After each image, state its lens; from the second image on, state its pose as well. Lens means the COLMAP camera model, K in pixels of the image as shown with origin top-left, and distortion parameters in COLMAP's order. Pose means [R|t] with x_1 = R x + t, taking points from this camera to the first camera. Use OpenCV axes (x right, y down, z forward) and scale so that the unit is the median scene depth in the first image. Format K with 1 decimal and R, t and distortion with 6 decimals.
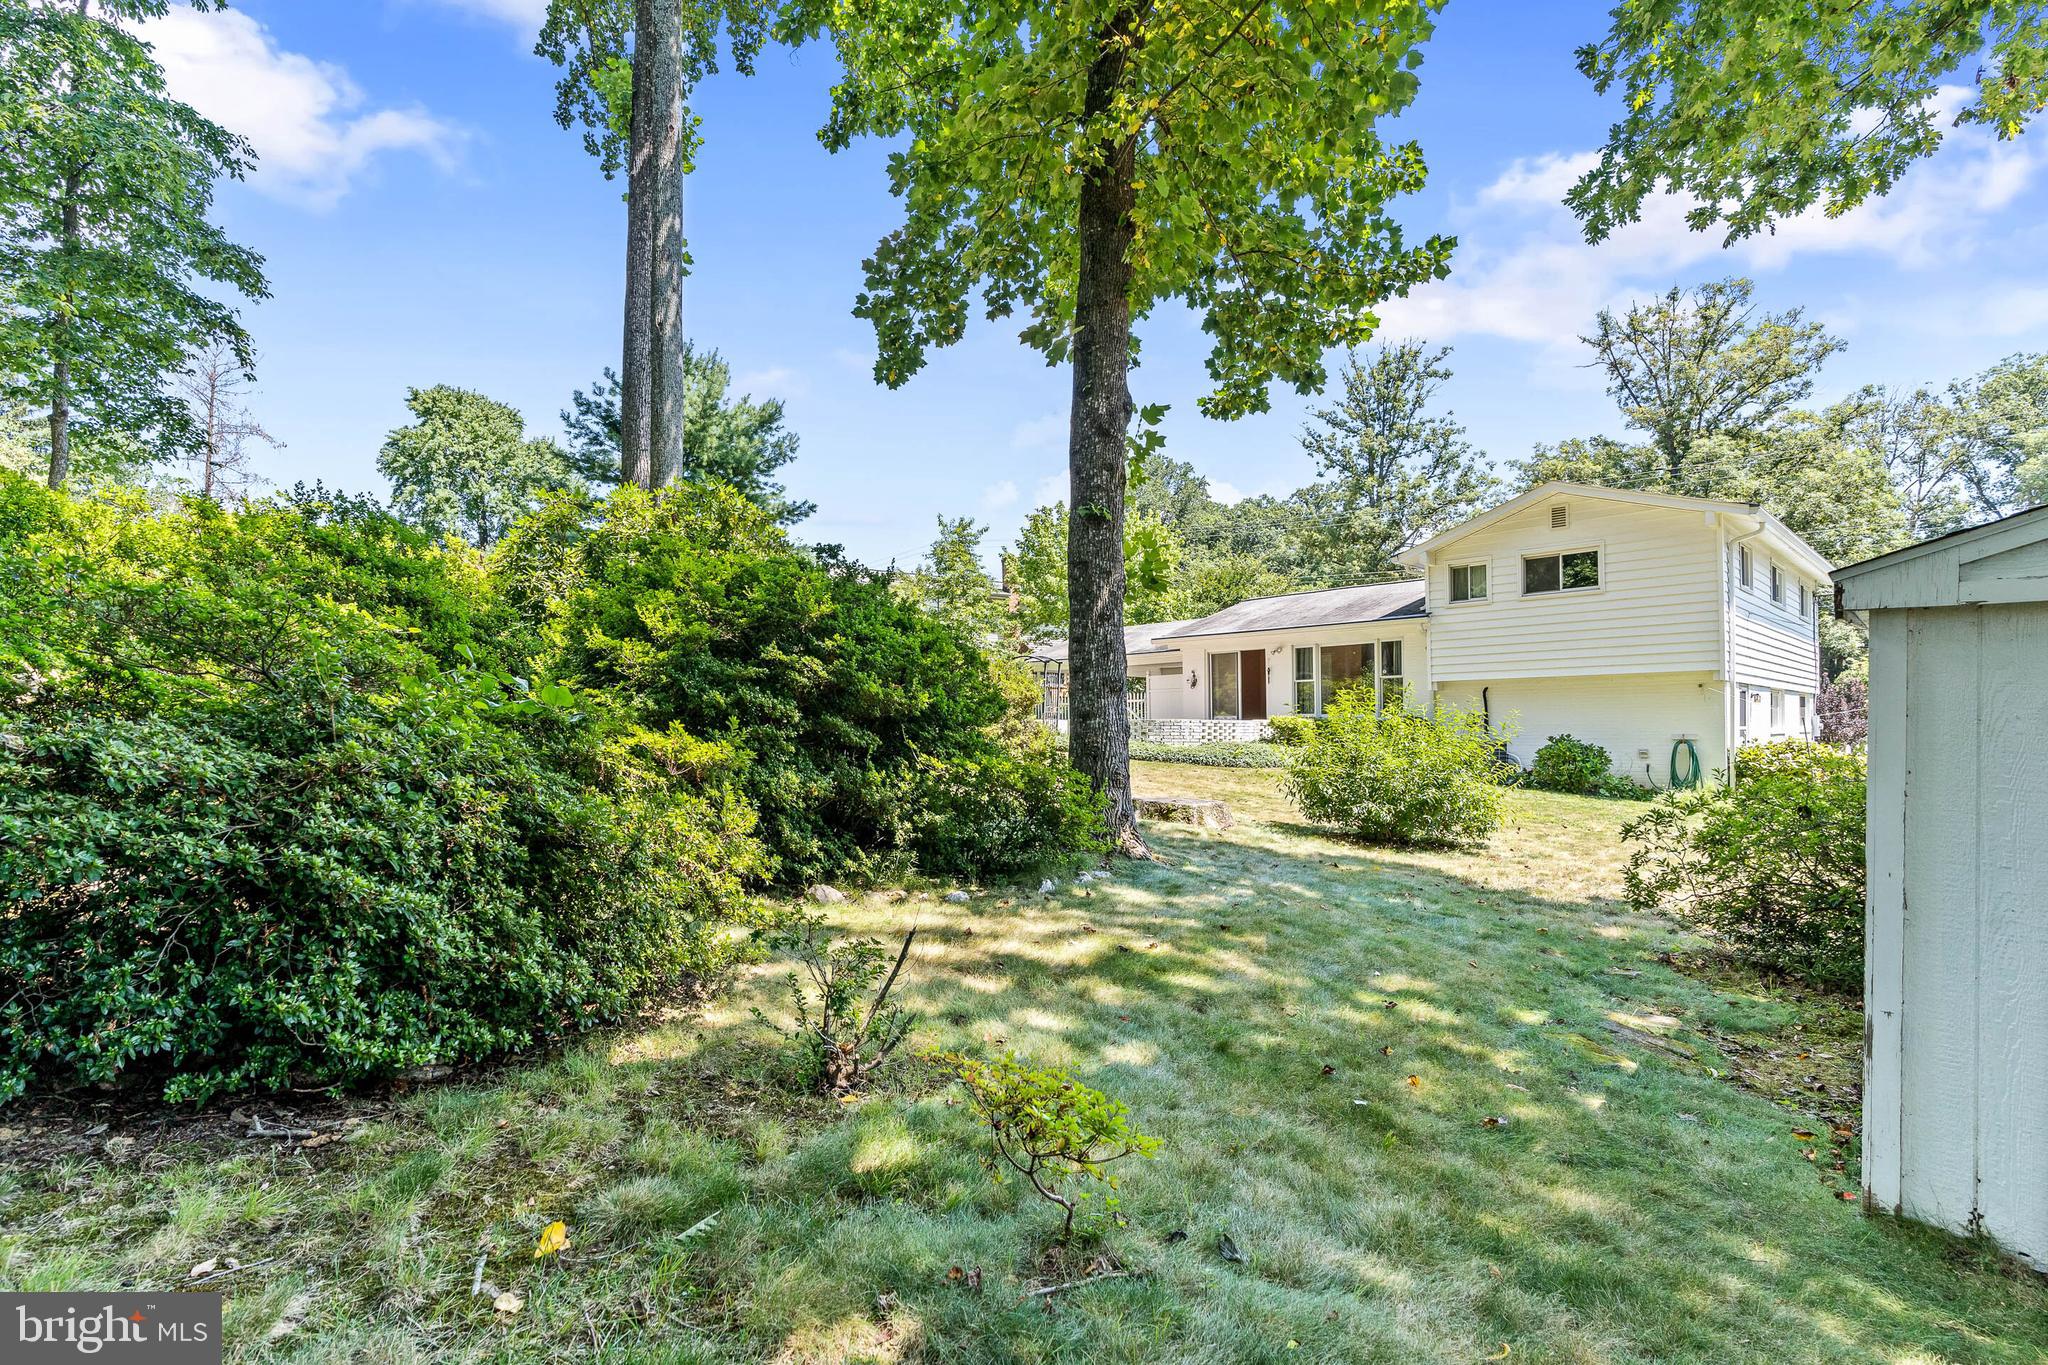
lens RADIAL K [[954.9, 0, 1023.7], [0, 954.9, 681.1], [0, 0, 1]] dist [-0.000064, 0.000019]
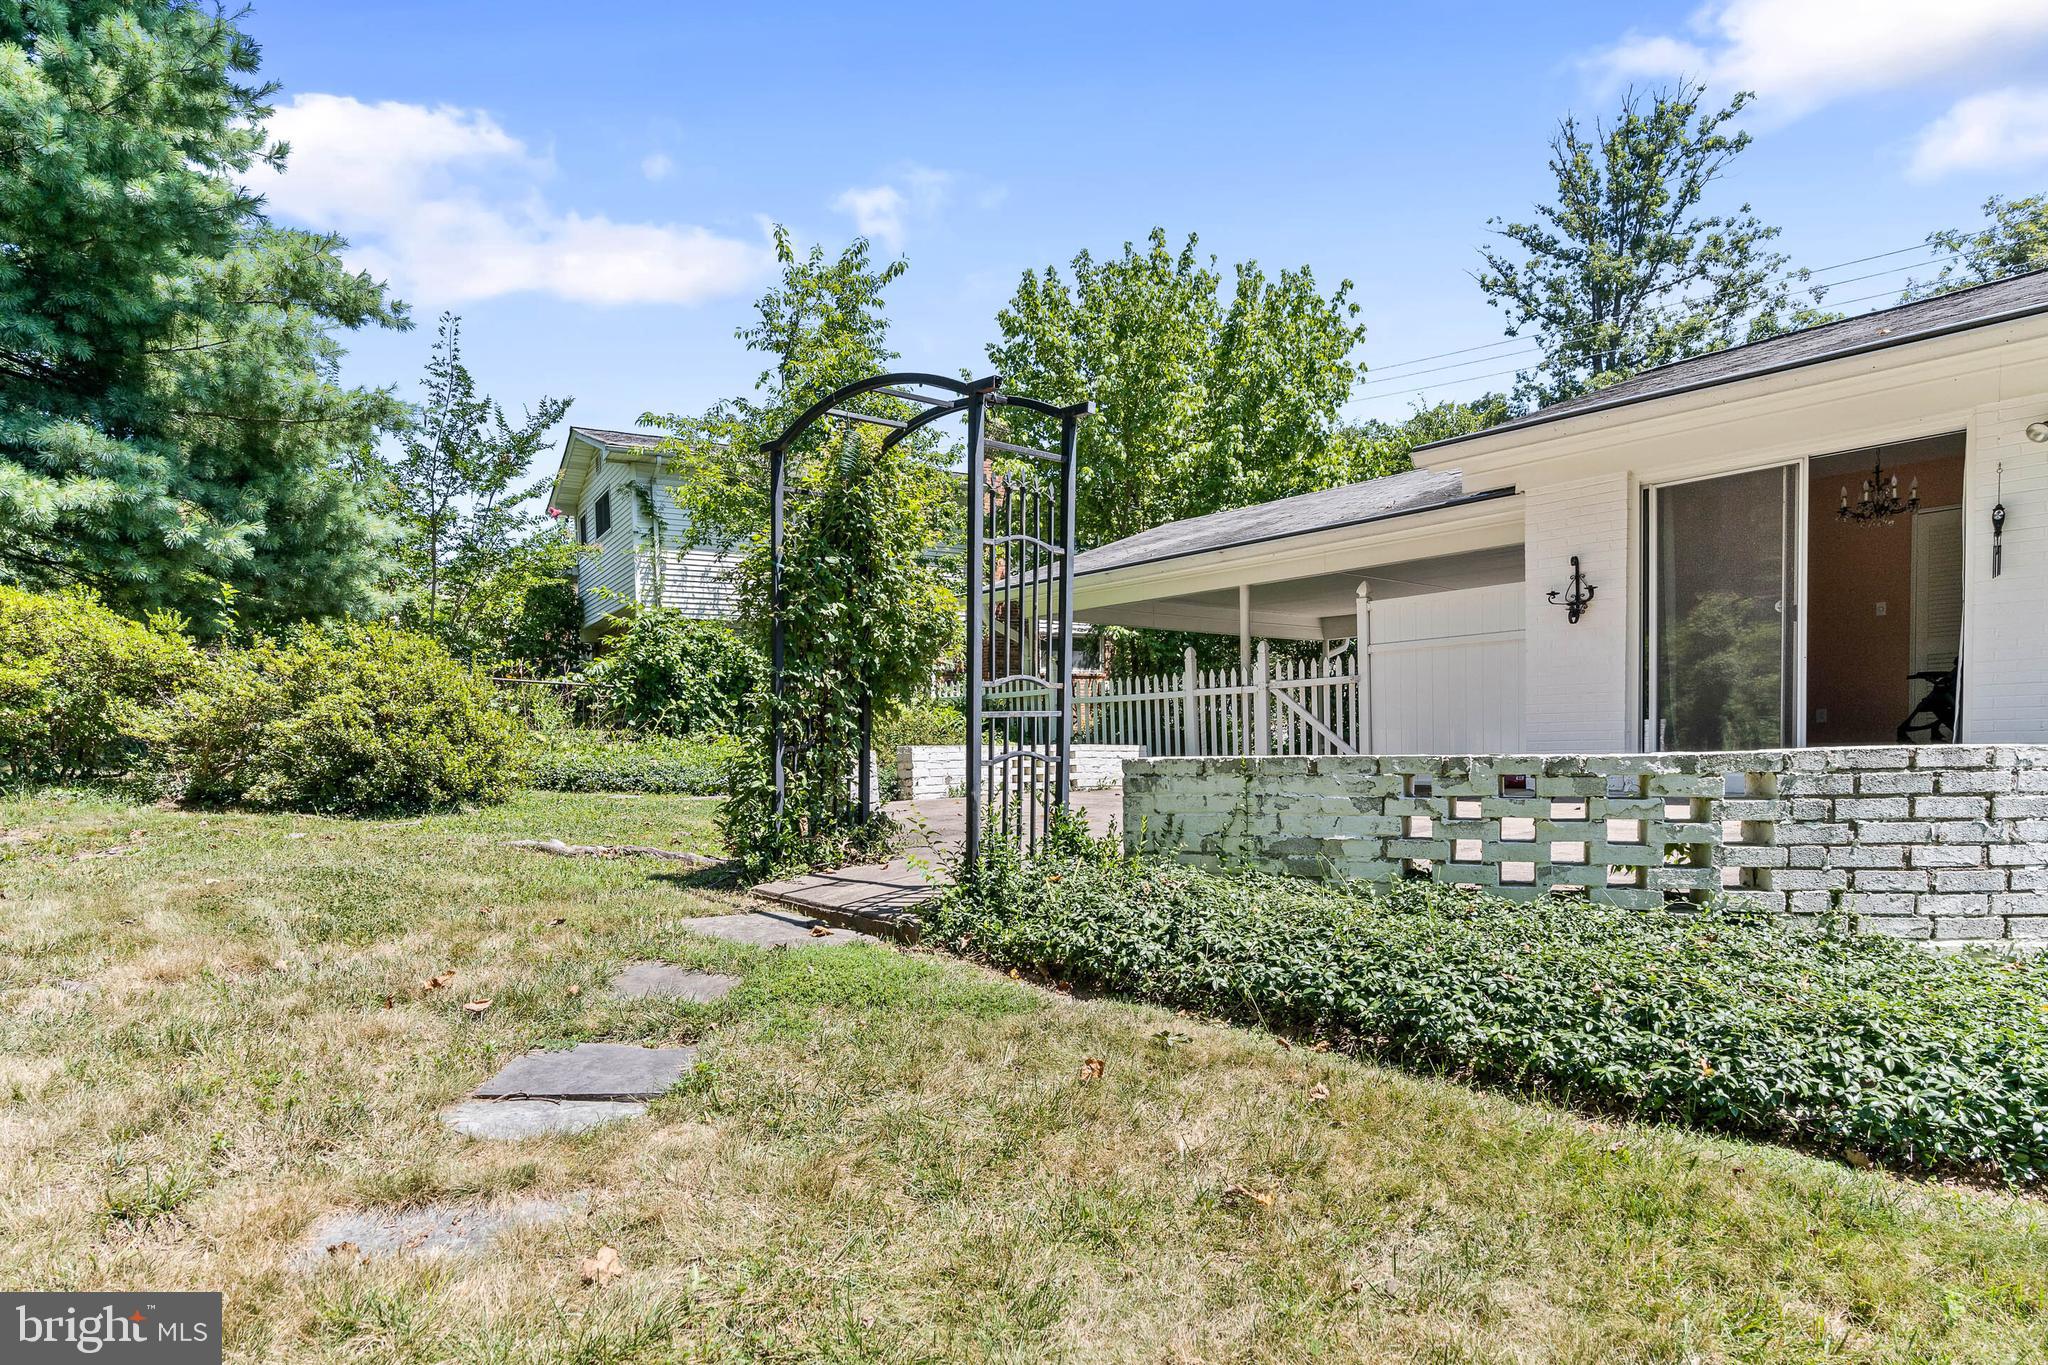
lens RADIAL K [[1014.6, 0, 1023.0], [0, 1014.6, 694.2], [0, 0, 1]] dist [0.004886, 0.000770]
pose [[0.999183, -0.017325, -0.036511, 0.013966], [0.017499, 0.999837, 0.004437, 0.011513], [0.036428, -0.005073, 0.999323, 0.342476]]
